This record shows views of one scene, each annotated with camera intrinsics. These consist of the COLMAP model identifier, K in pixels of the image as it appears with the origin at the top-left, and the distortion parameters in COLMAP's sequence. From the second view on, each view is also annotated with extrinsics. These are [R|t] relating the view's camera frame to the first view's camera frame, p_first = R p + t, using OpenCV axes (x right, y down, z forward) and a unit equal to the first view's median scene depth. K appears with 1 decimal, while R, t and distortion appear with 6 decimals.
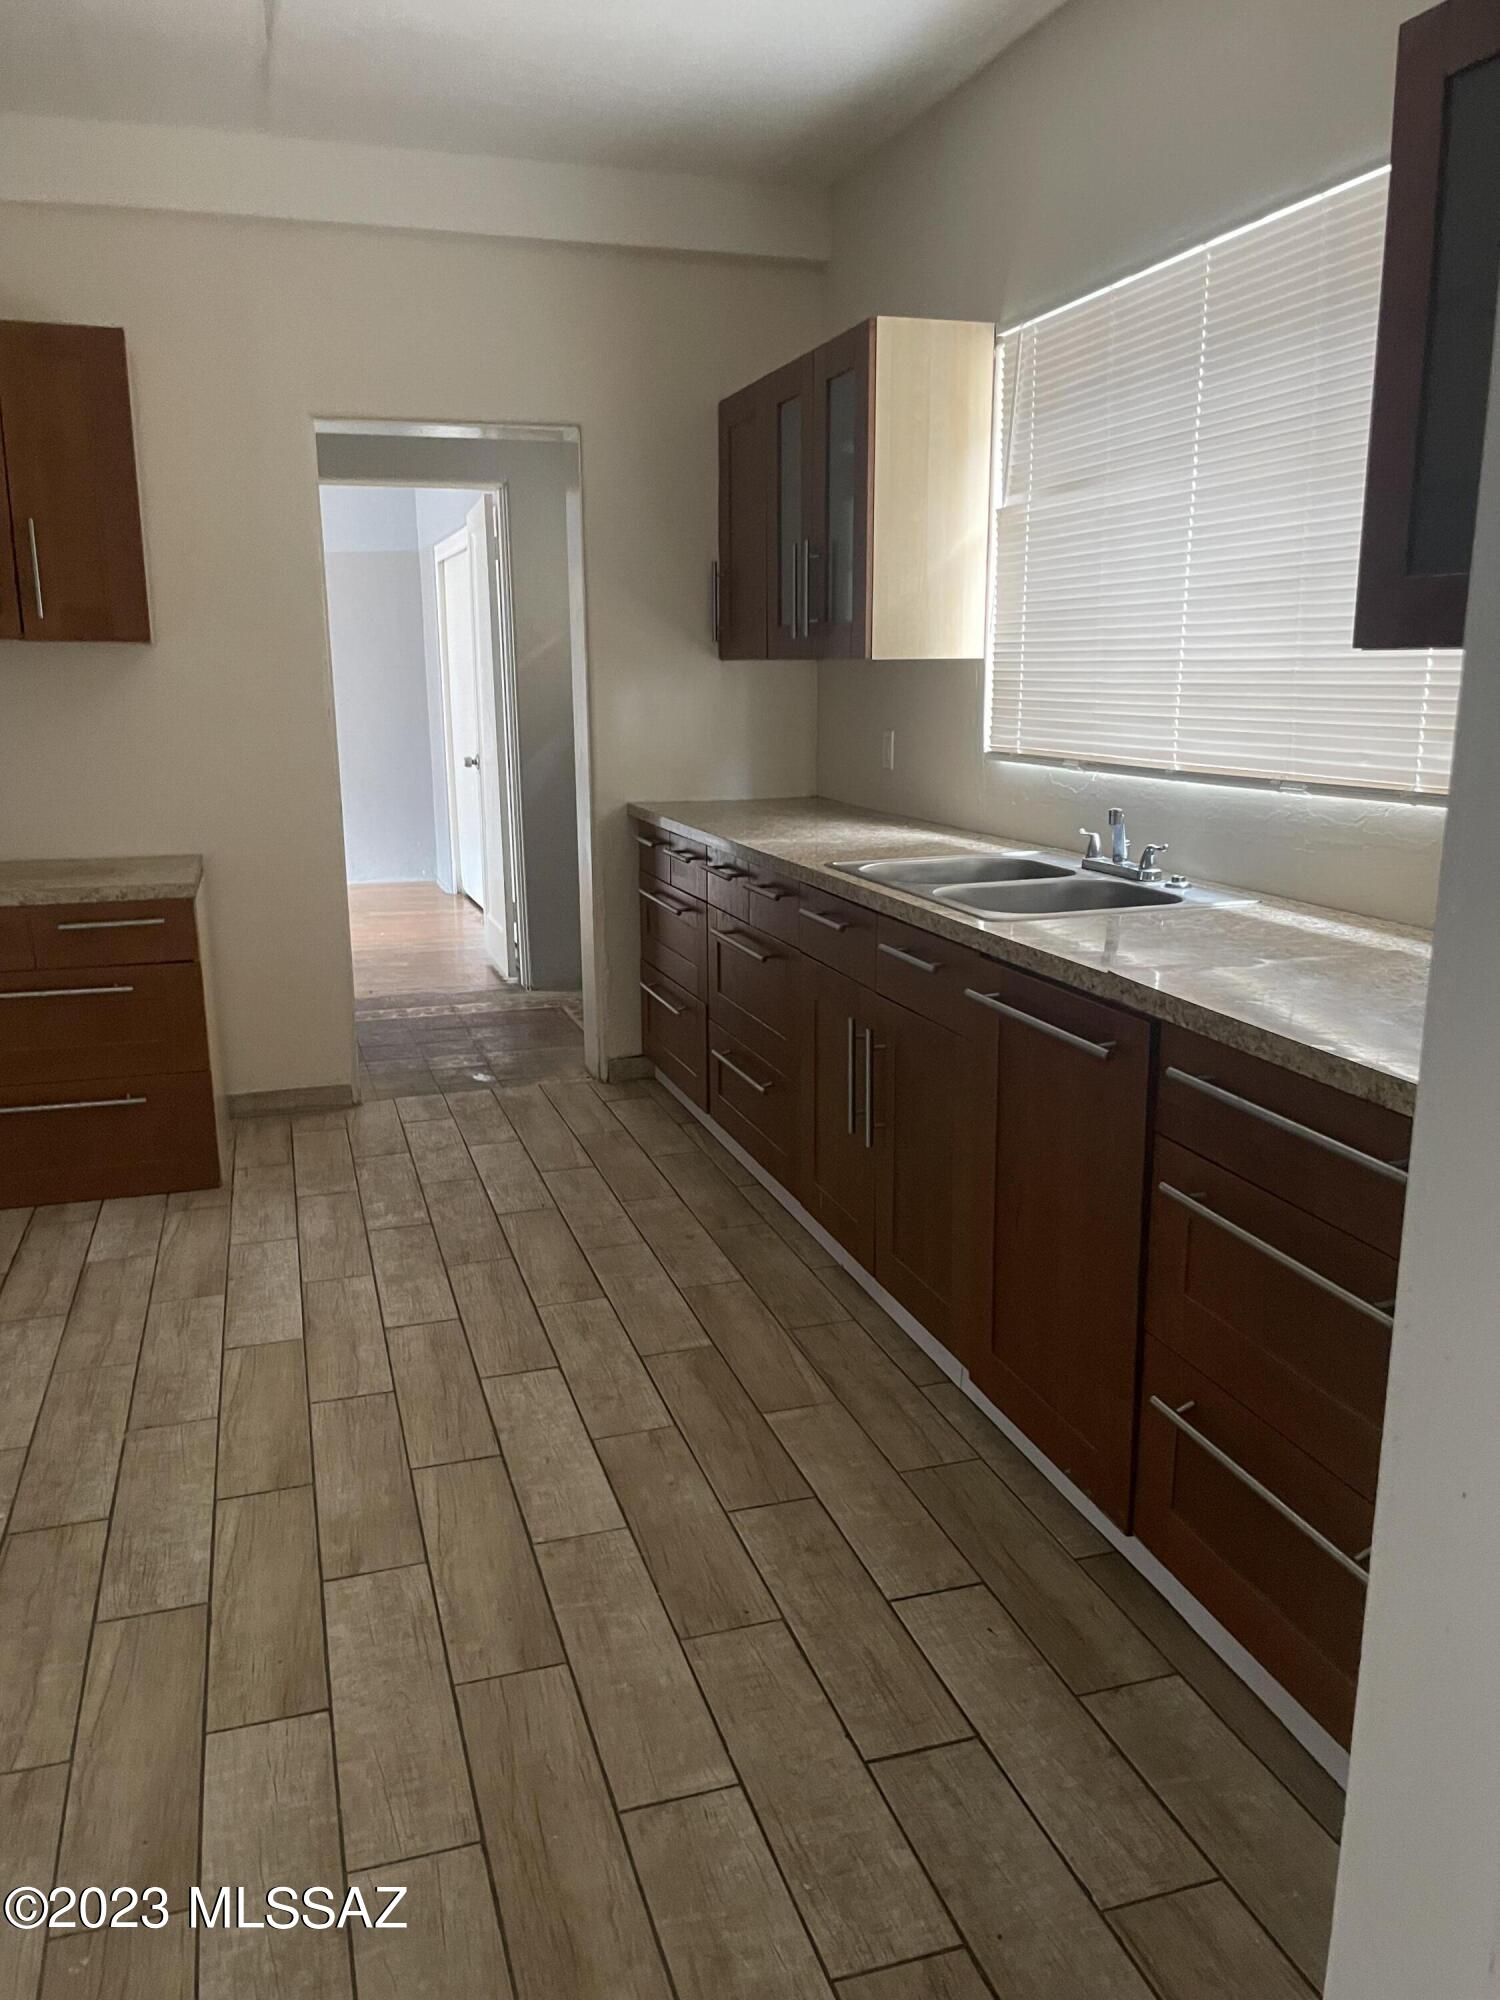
lens RADIAL K [[1504.2, 0, 755.5], [0, 1504.2, 1019.0], [0, 0, 1]] dist [0.085790, -0.107234]
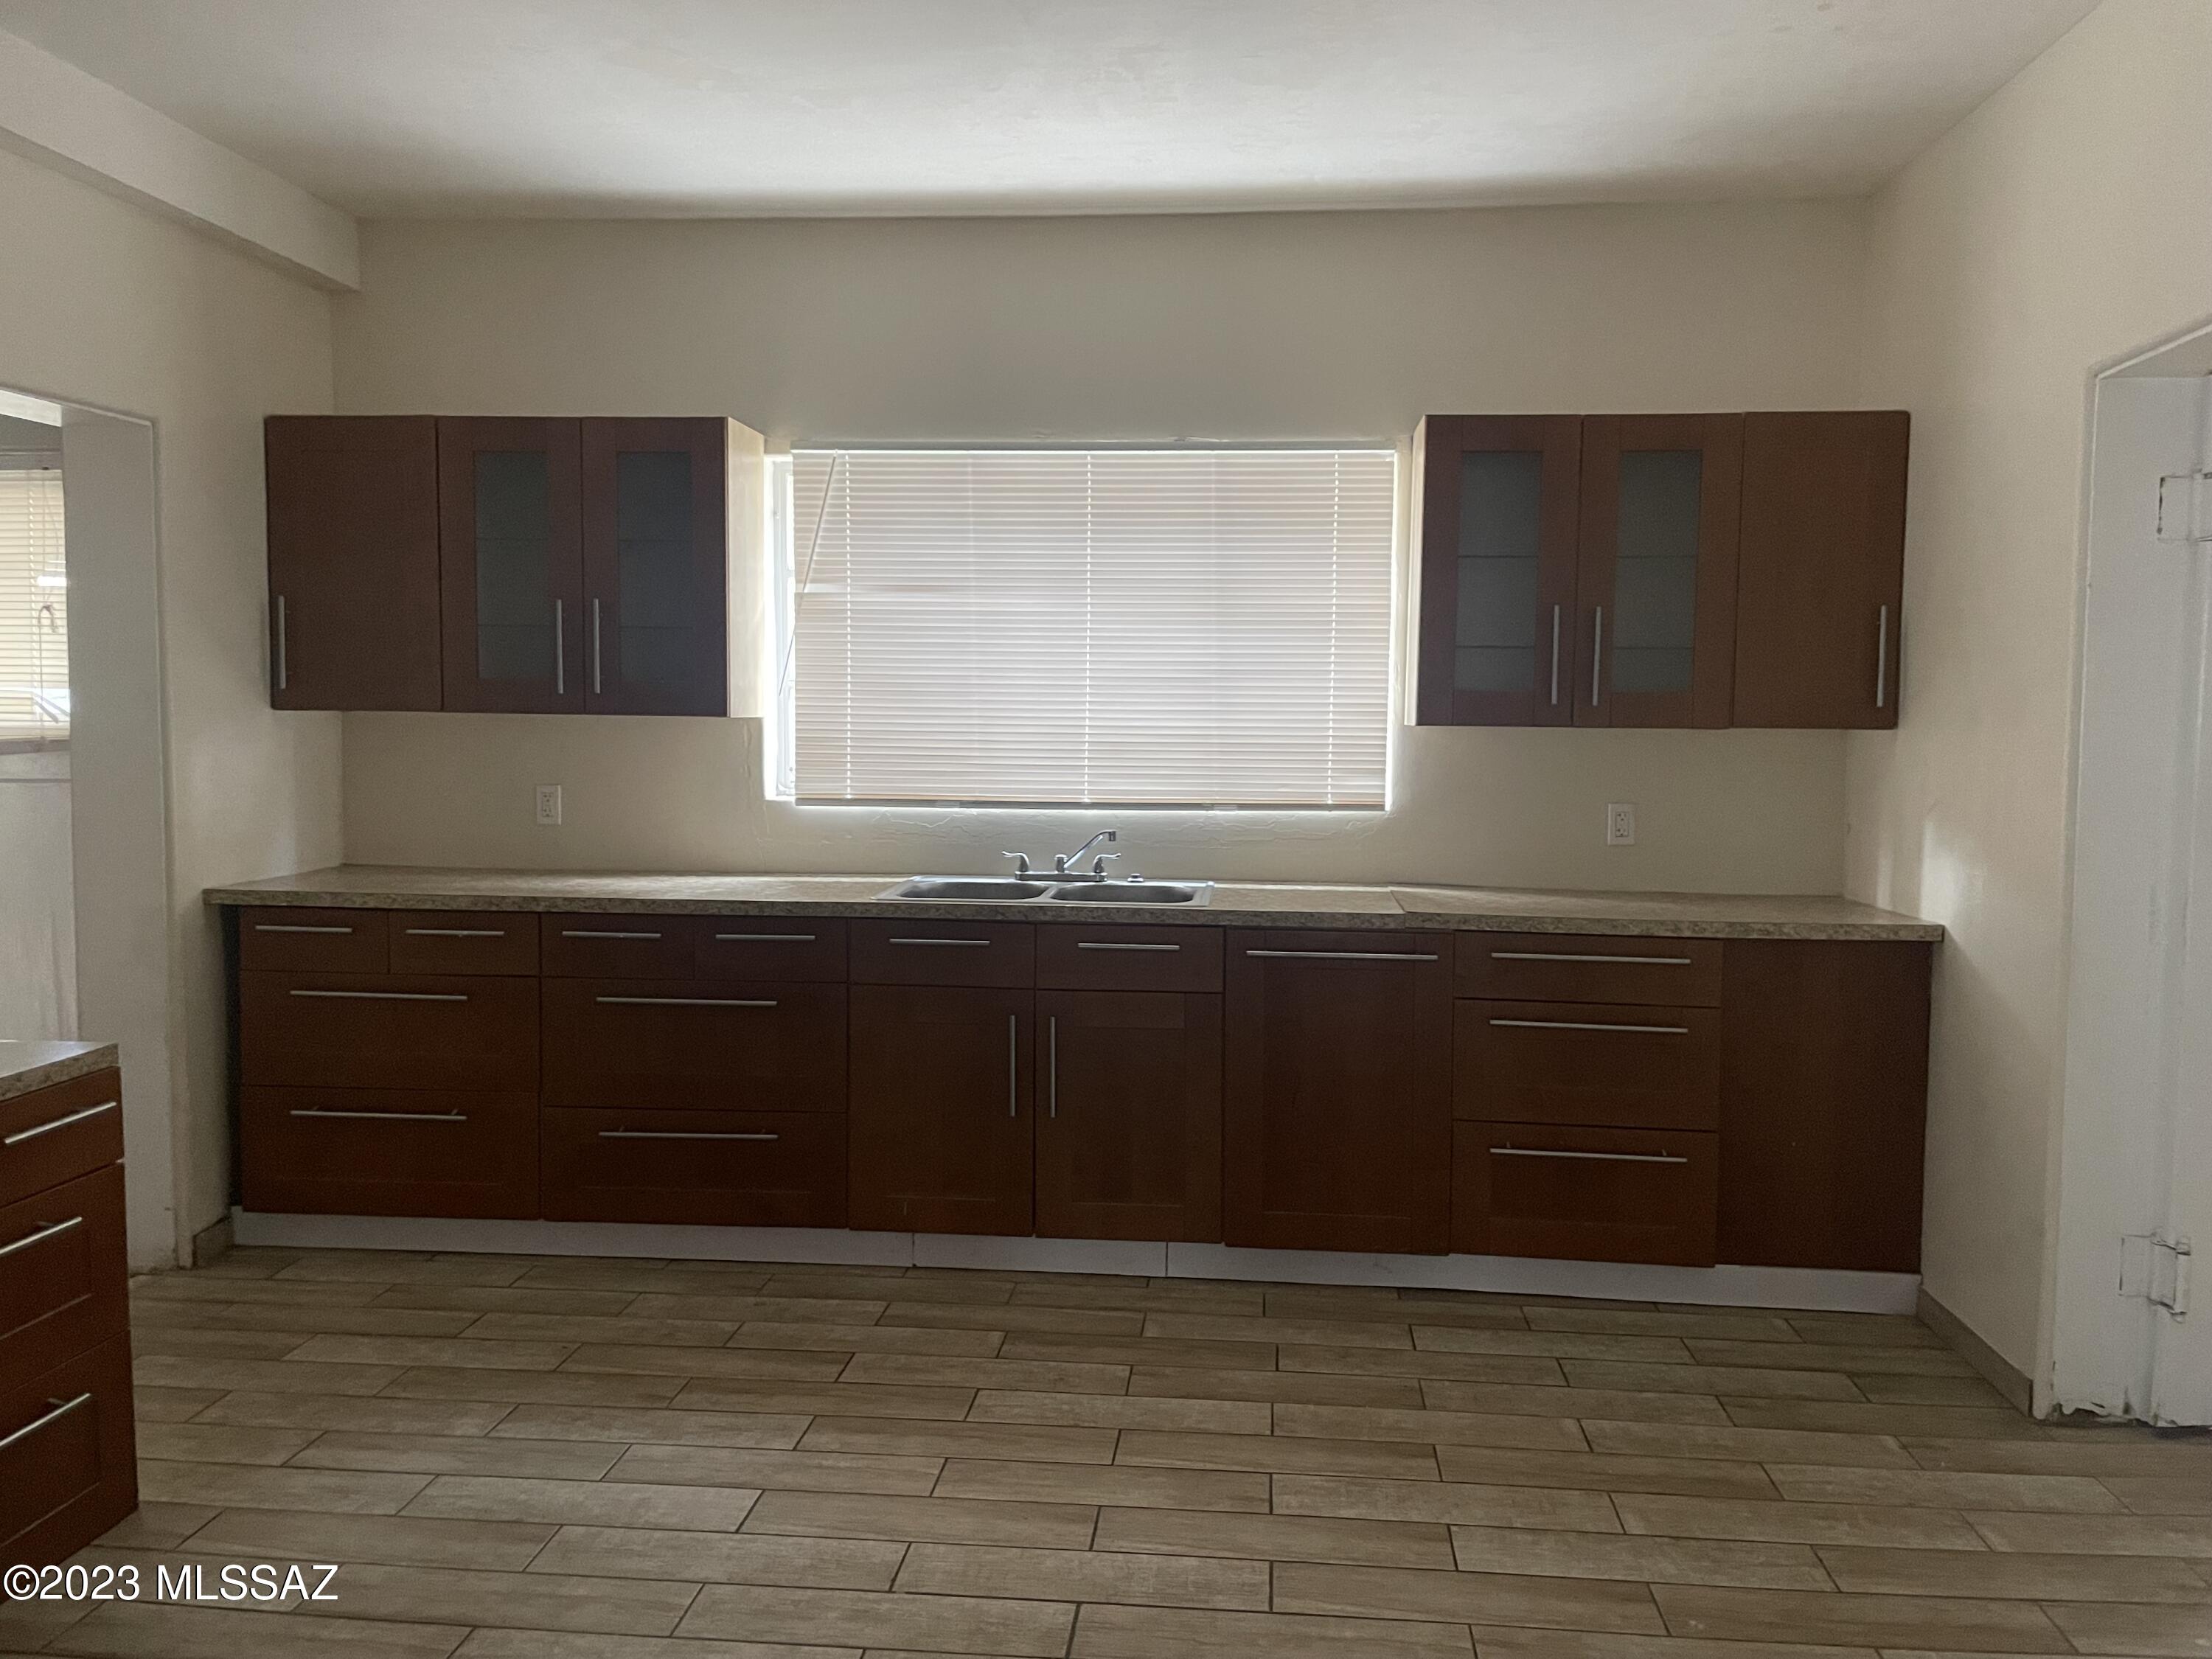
lens RADIAL K [[1671.1, 0, 1102.5], [0, 1671.1, 825.0], [0, 0, 1]] dist [0.083353, -0.110028]
pose [[0.395999, -0.053528, 0.916690, -1.011733], [0.197333, 0.979936, -0.028024, -0.088874], [-0.896797, 0.191991, 0.398616, 0.347489]]
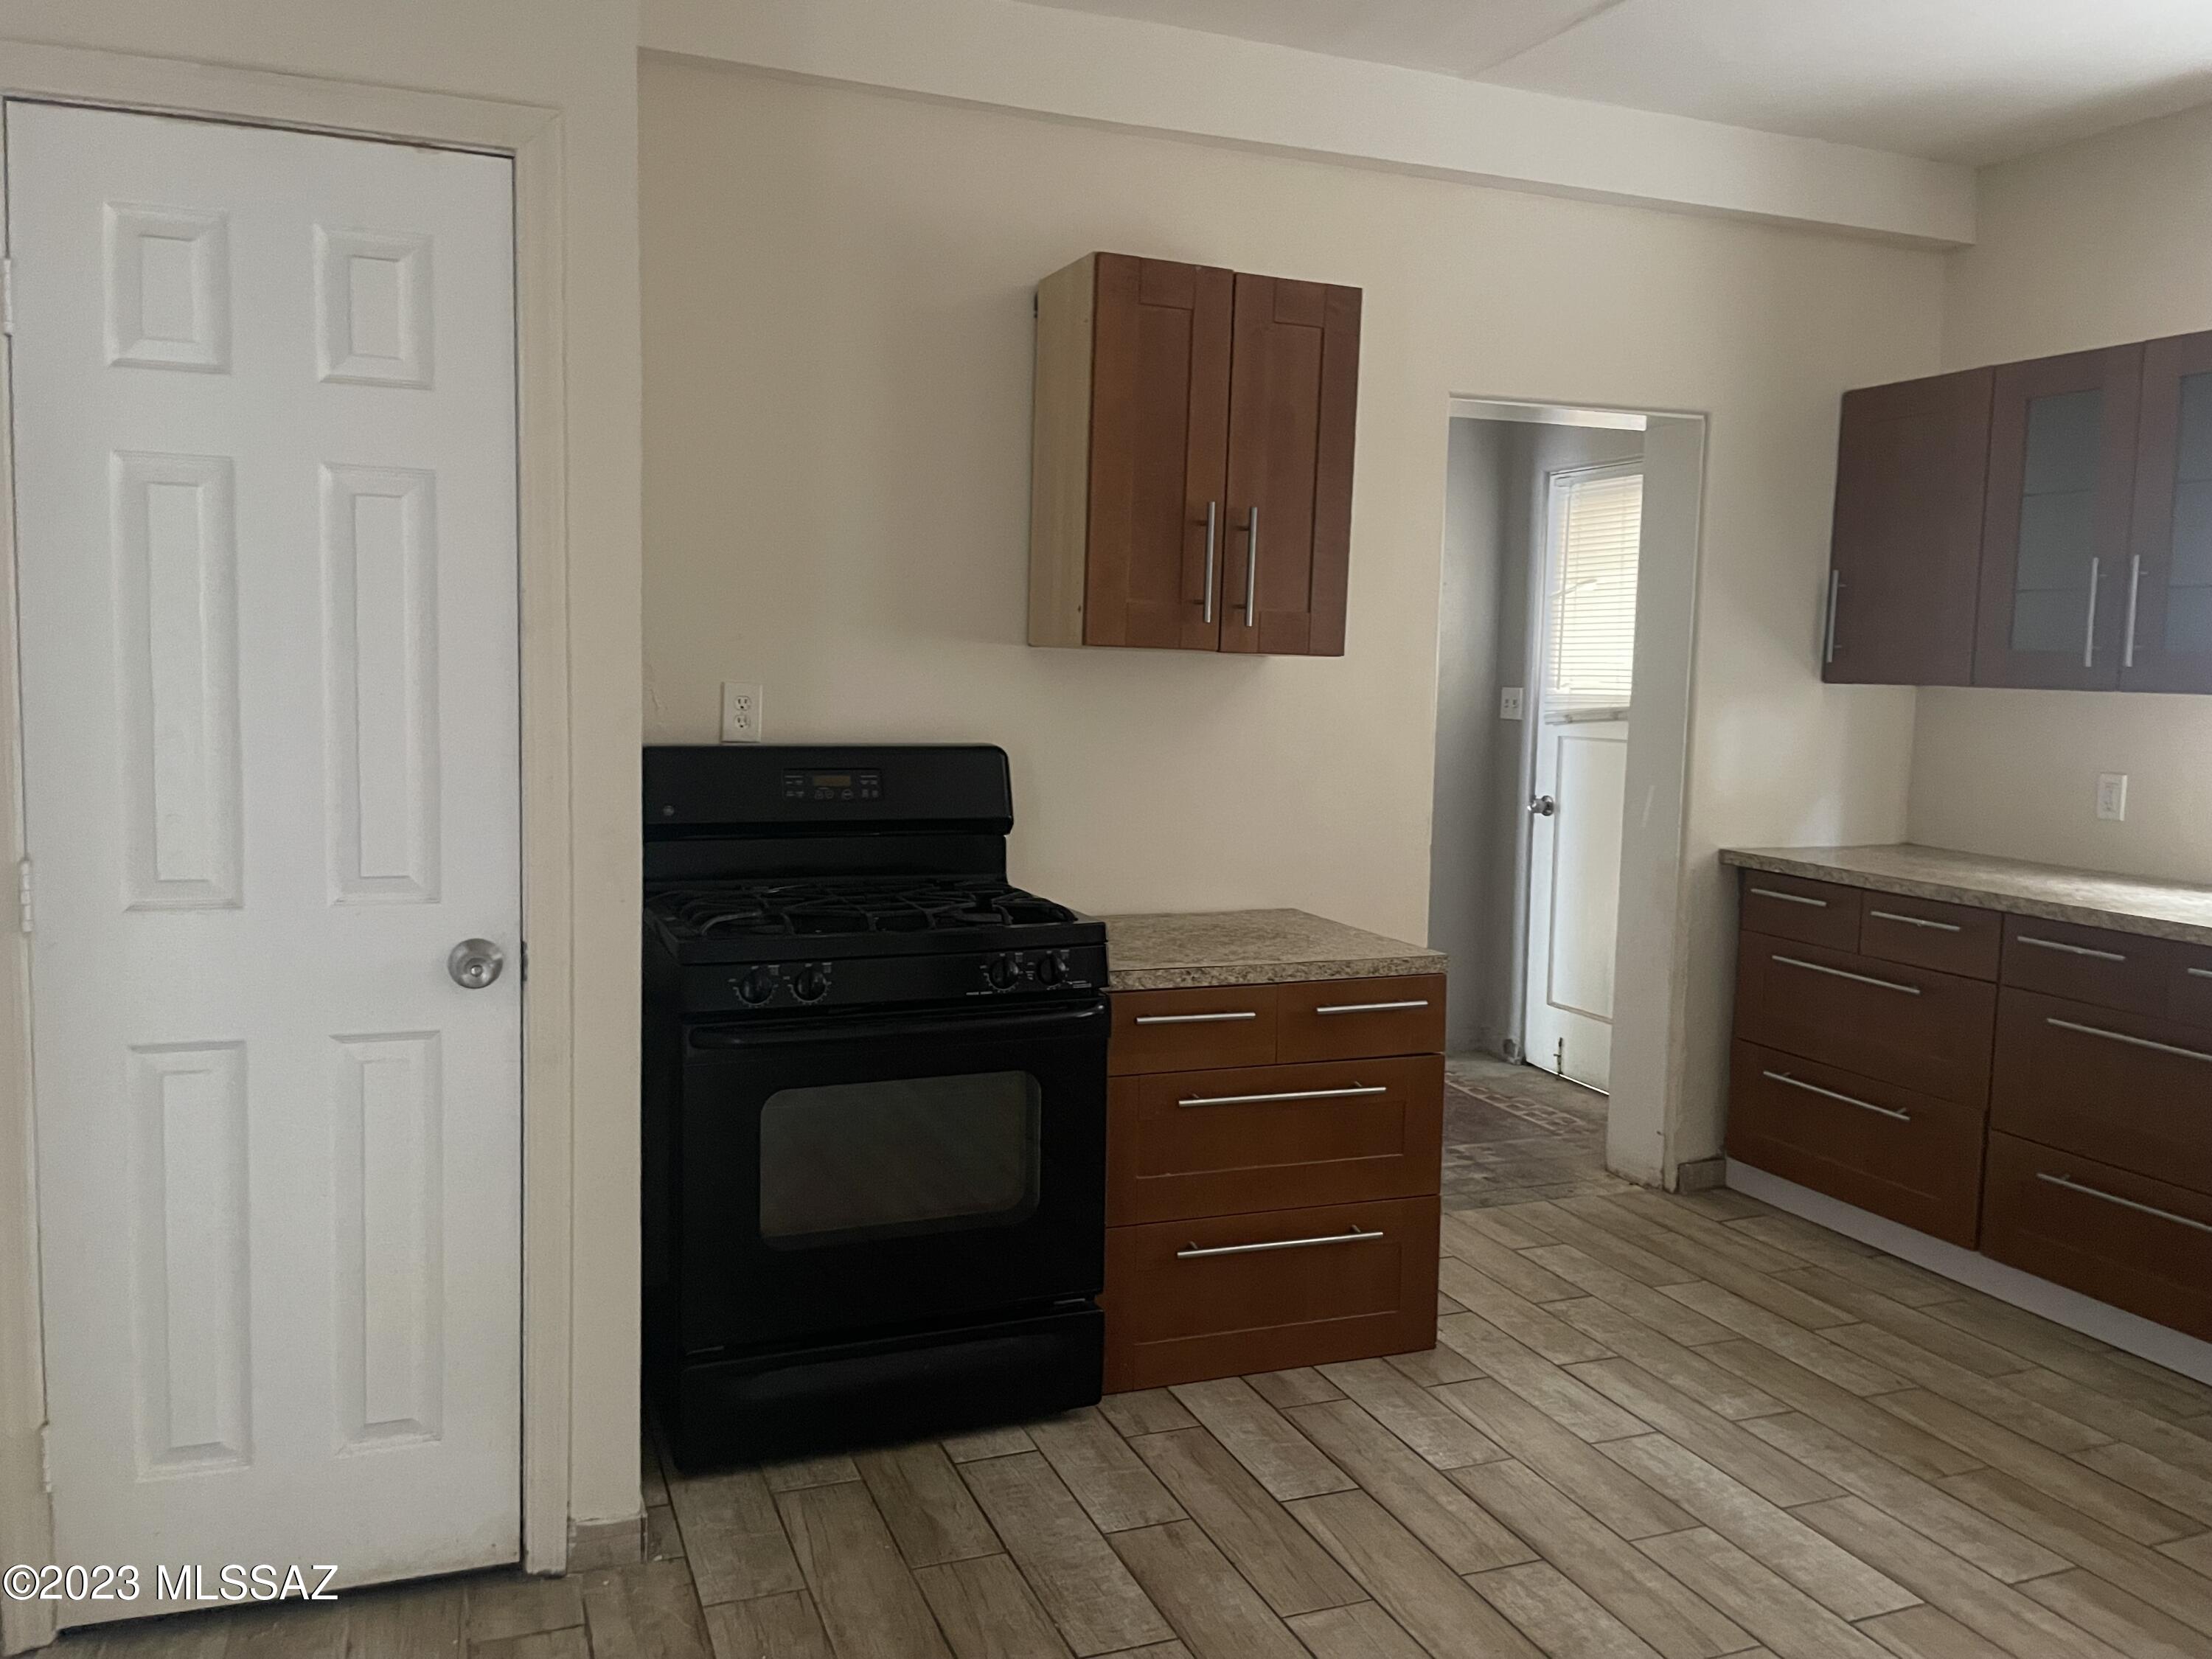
lens RADIAL K [[1671.1, 0, 1102.5], [0, 1671.1, 825.0], [0, 0, 1]] dist [0.083353, -0.110028]
pose [[0.997349, 0.021542, 0.069498, -0.708656], [-0.012225, 0.991201, -0.131803, -0.044983], [-0.071726, 0.130604, 0.988837, 0.161239]]
